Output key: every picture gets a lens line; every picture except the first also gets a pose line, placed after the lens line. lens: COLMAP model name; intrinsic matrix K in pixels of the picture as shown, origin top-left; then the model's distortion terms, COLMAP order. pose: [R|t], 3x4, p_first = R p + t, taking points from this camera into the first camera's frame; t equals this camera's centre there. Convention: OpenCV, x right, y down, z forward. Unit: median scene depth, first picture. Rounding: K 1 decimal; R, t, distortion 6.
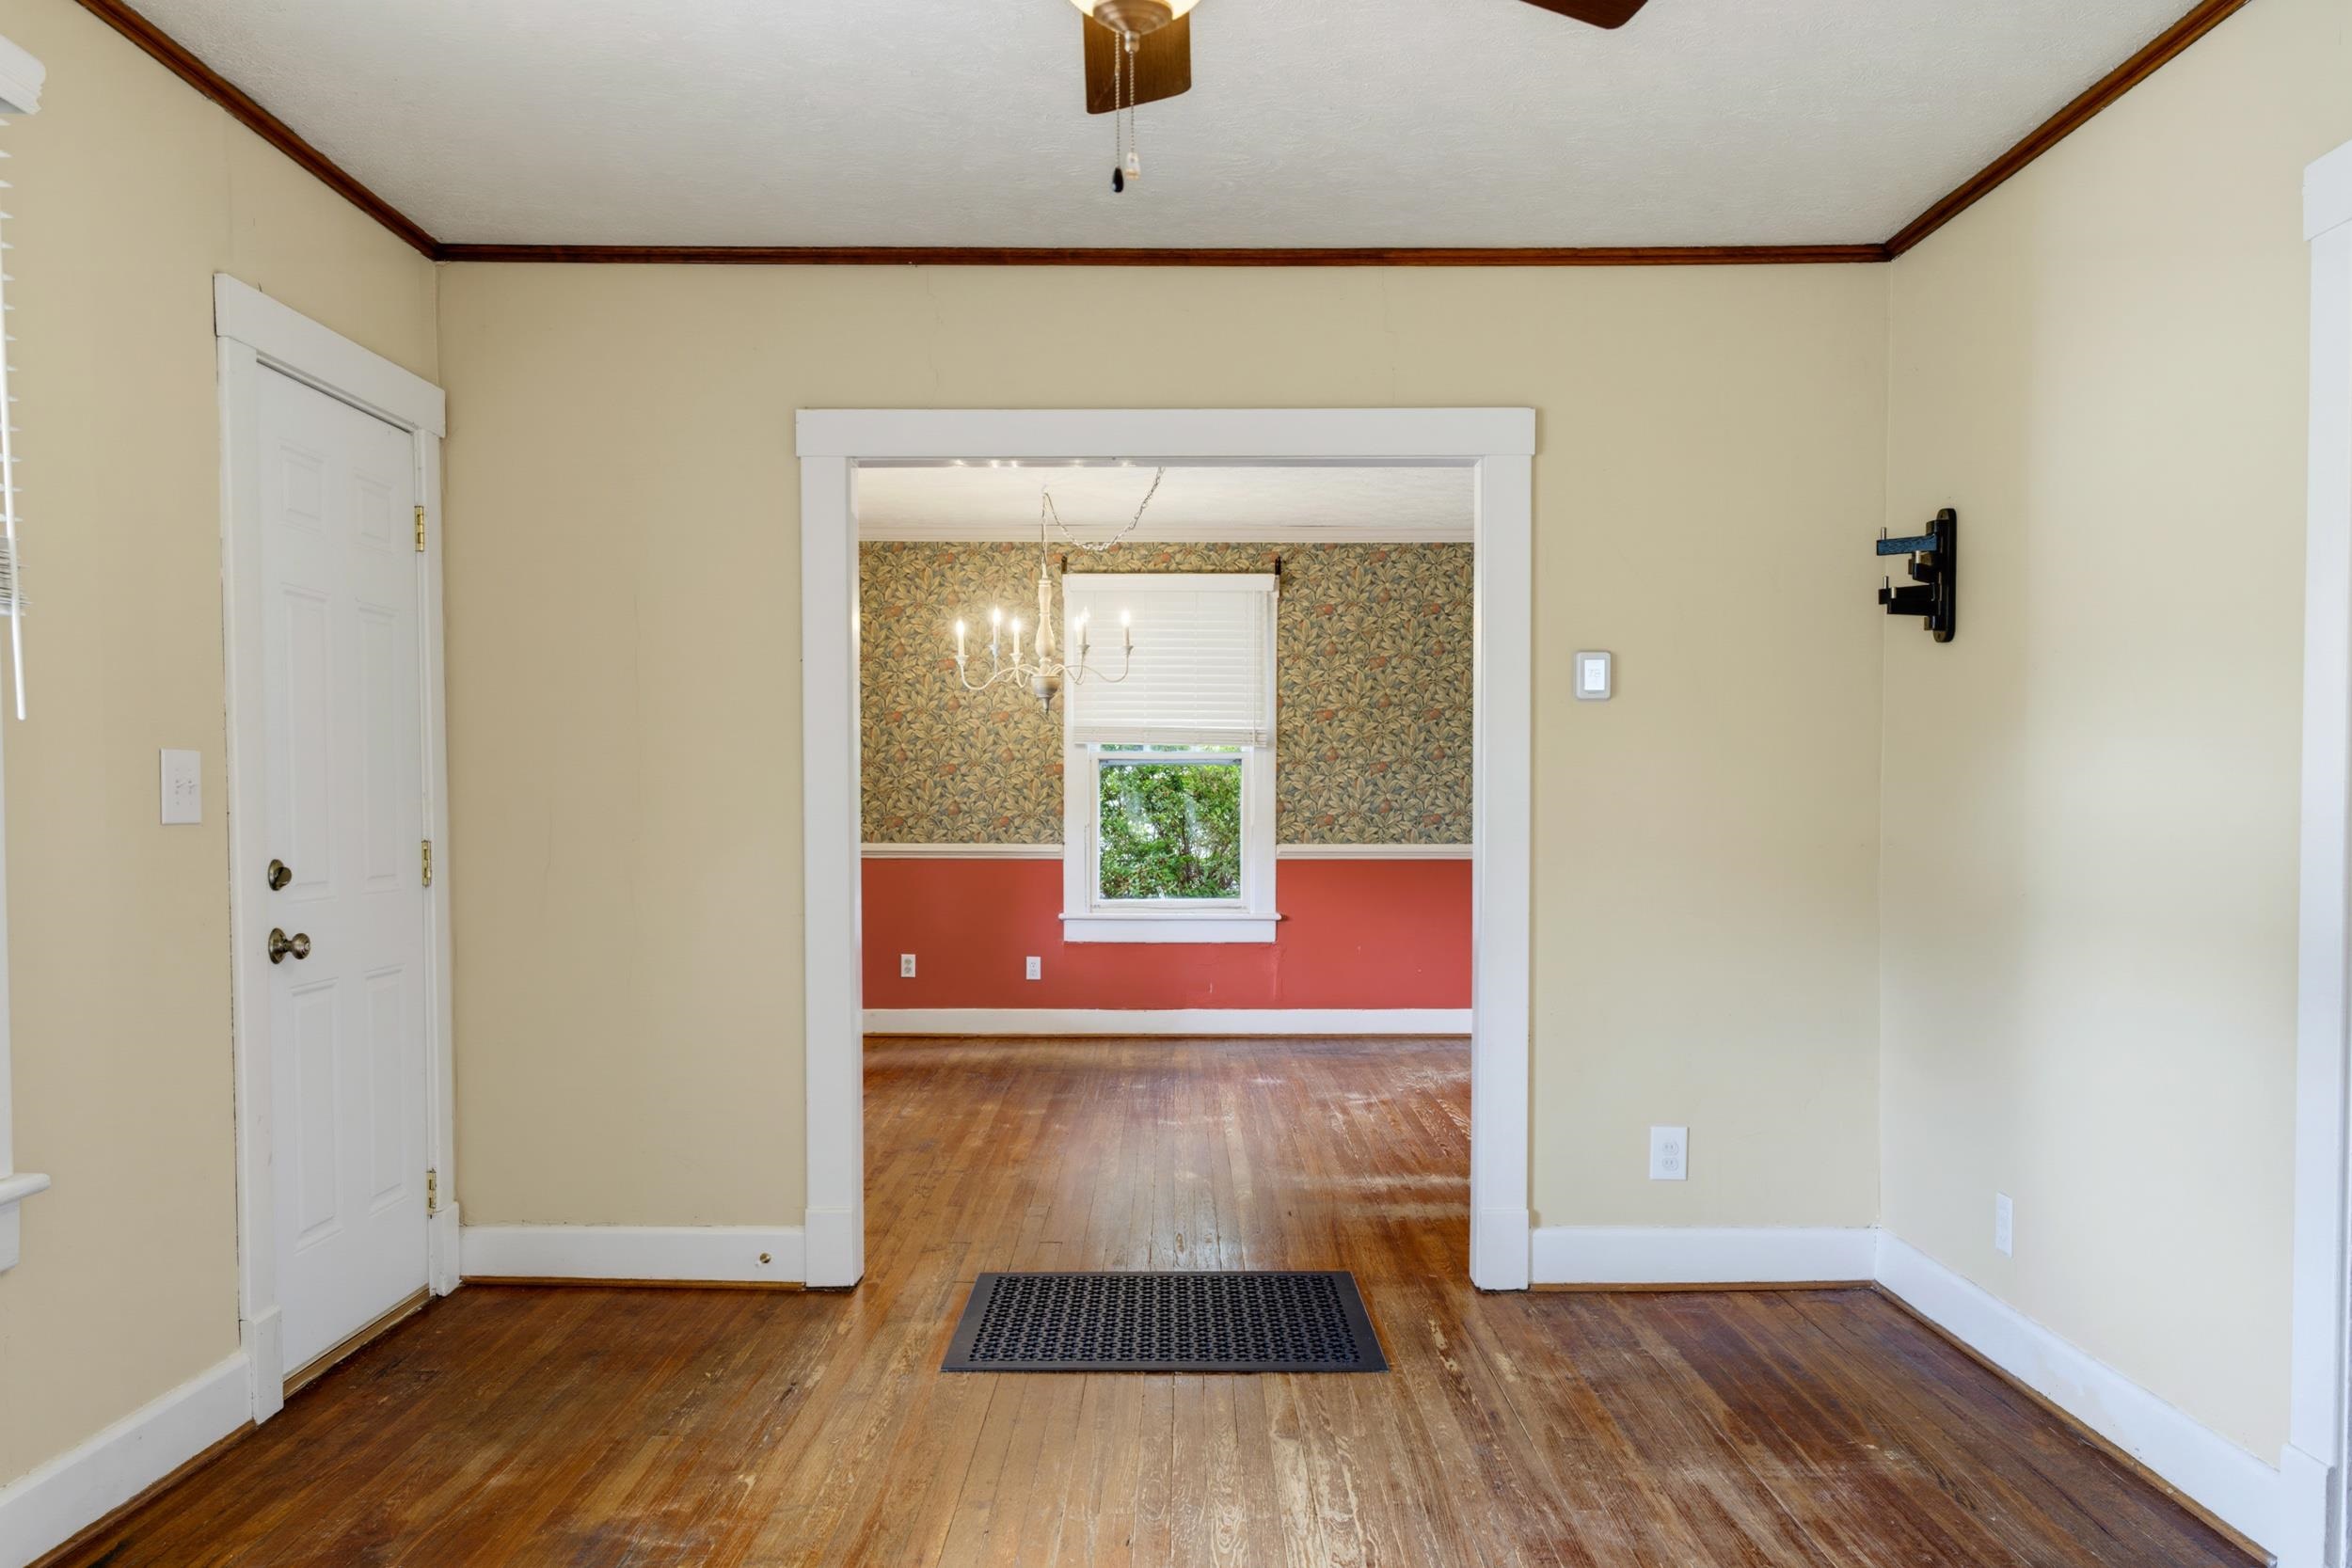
lens RADIAL K [[1679.8, 0, 1176.9], [0, 1679.8, 803.8], [0, 0, 1]] dist [-0.002857, -0.000032]
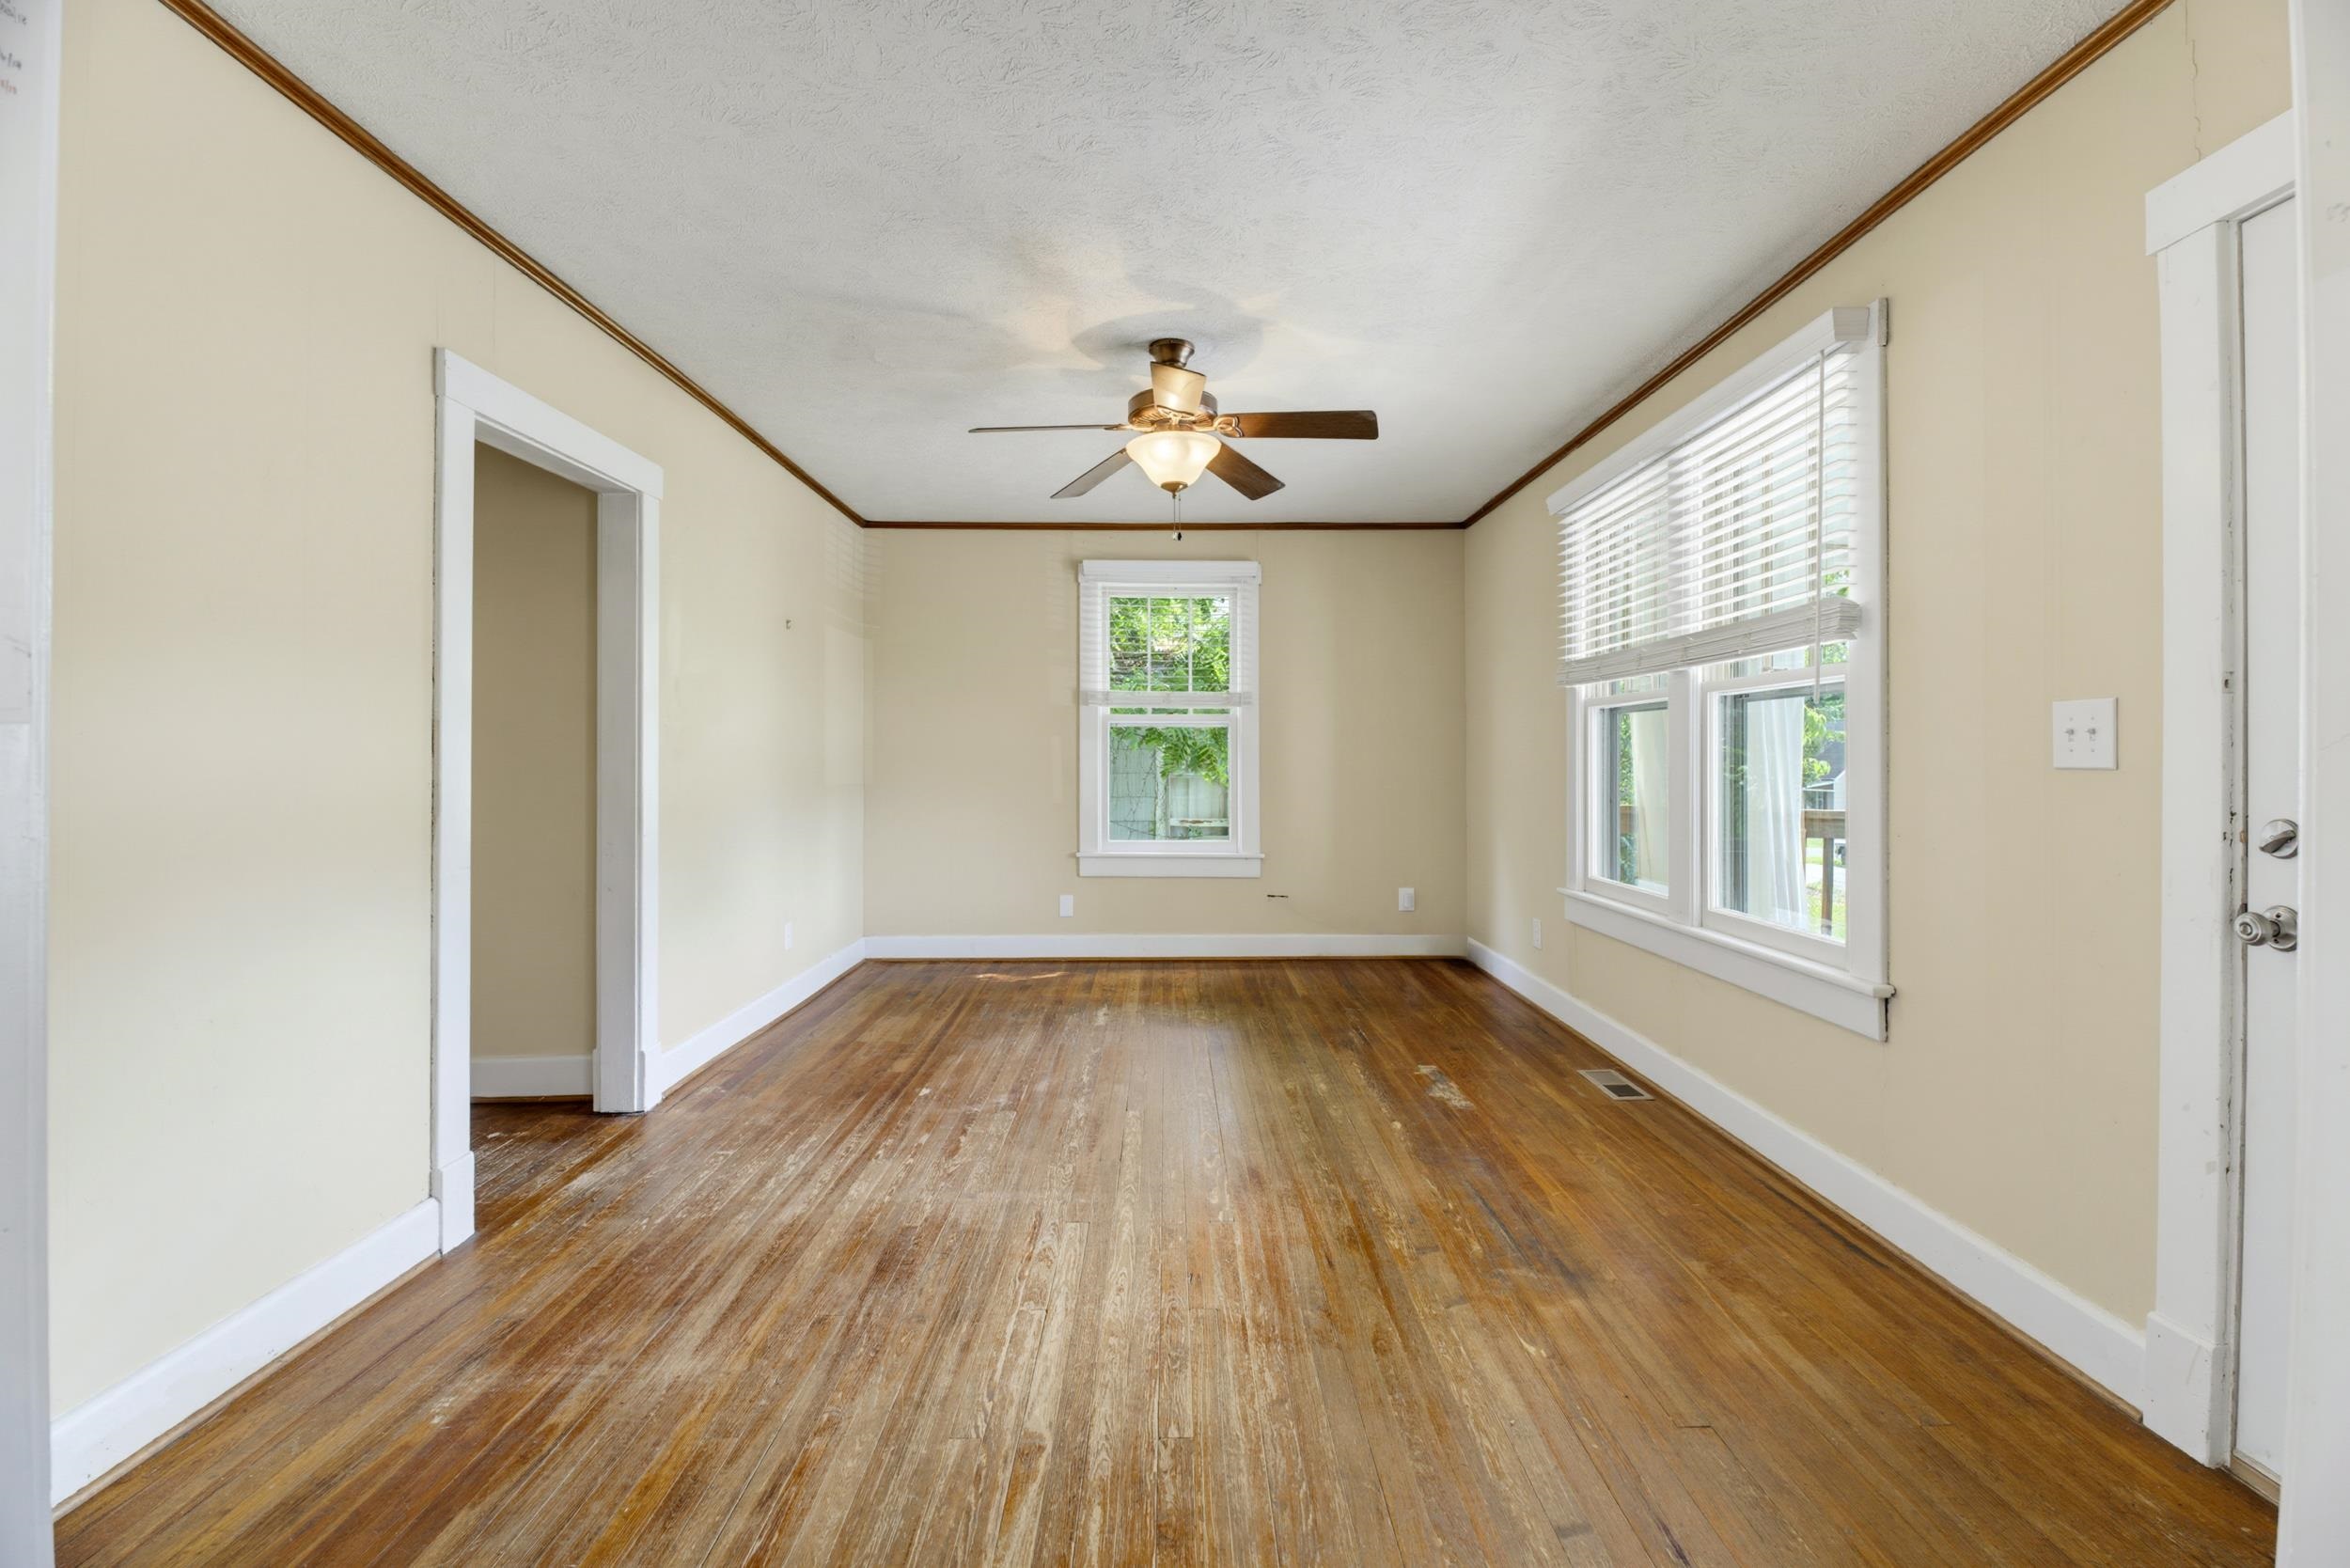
lens RADIAL K [[1017.4, 0, 1175.0], [0, 1017.4, 784.0], [0, 0, 1]] dist [0.003456, 0.000211]
pose [[-0.999981, 0.001132, -0.006008, -0.009945], [0.000979, 0.999675, 0.025492, 0.001869], [0.006035, 0.025486, -0.999657, 1.685133]]
